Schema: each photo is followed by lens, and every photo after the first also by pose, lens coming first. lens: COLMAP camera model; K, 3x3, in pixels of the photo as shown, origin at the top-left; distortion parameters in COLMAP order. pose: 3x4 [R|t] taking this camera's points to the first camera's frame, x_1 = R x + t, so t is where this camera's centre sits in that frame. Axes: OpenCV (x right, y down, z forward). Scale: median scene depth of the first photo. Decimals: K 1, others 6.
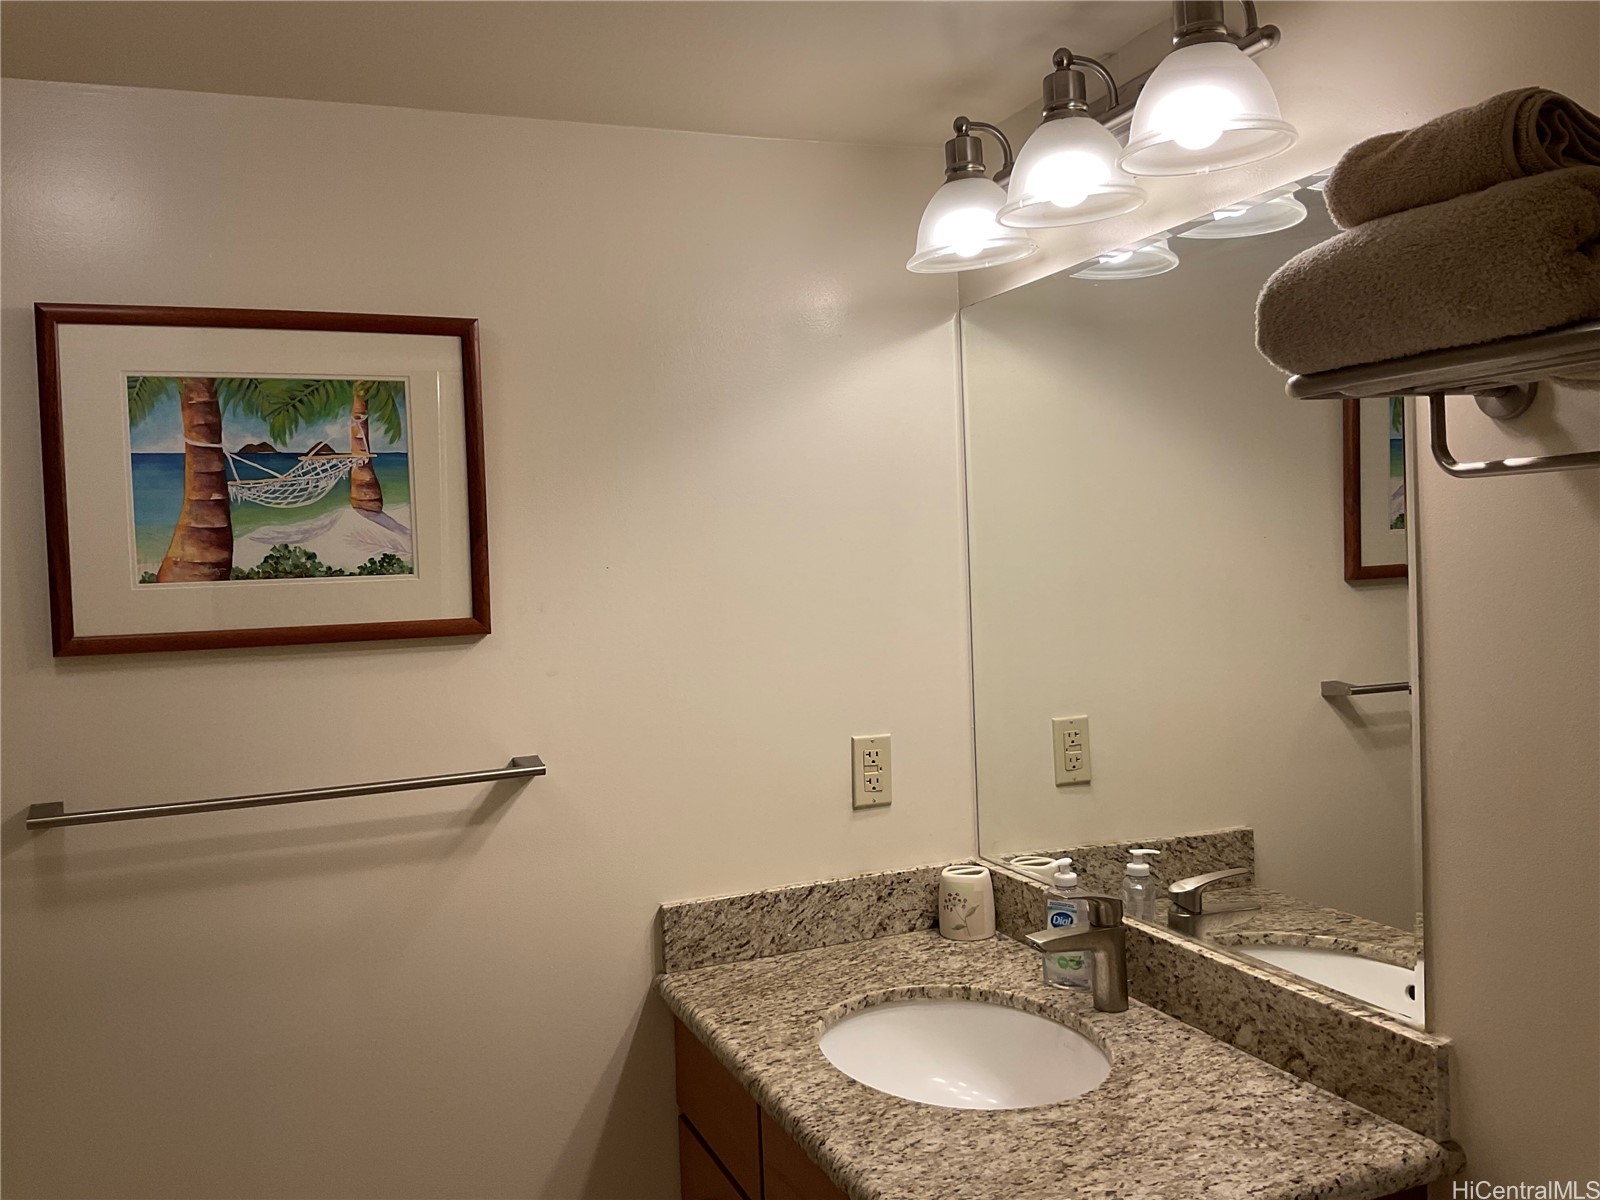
lens RADIAL K [[1337.2, 0, 800.0], [0, 1337.2, 600.0], [0, 0, 1]] dist [0.008249, 0.000880]
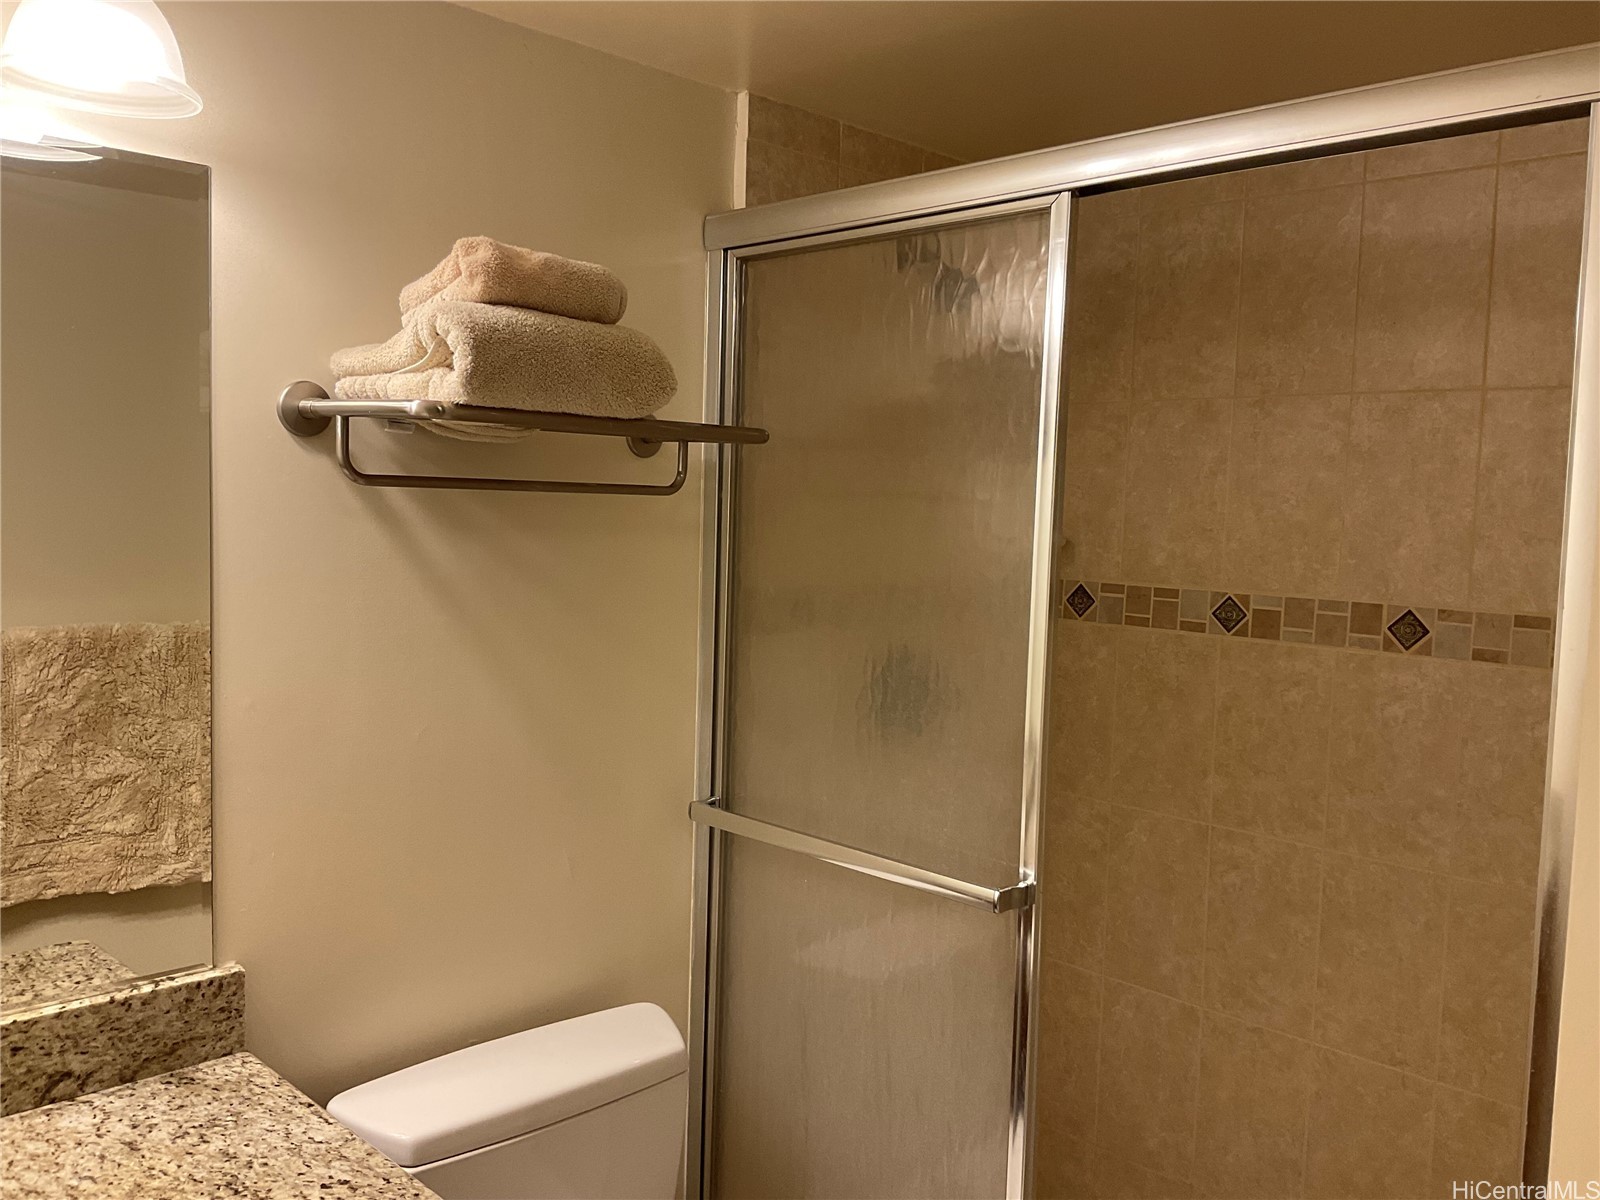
lens RADIAL K [[1337.2, 0, 800.0], [0, 1337.2, 600.0], [0, 0, 1]] dist [0.008249, 0.000880]
pose [[-0.381117, -0.037476, 0.923767, -0.702198], [0.017191, 0.998718, 0.047609, -0.028881], [-0.924367, 0.034025, -0.379984, 0.905332]]
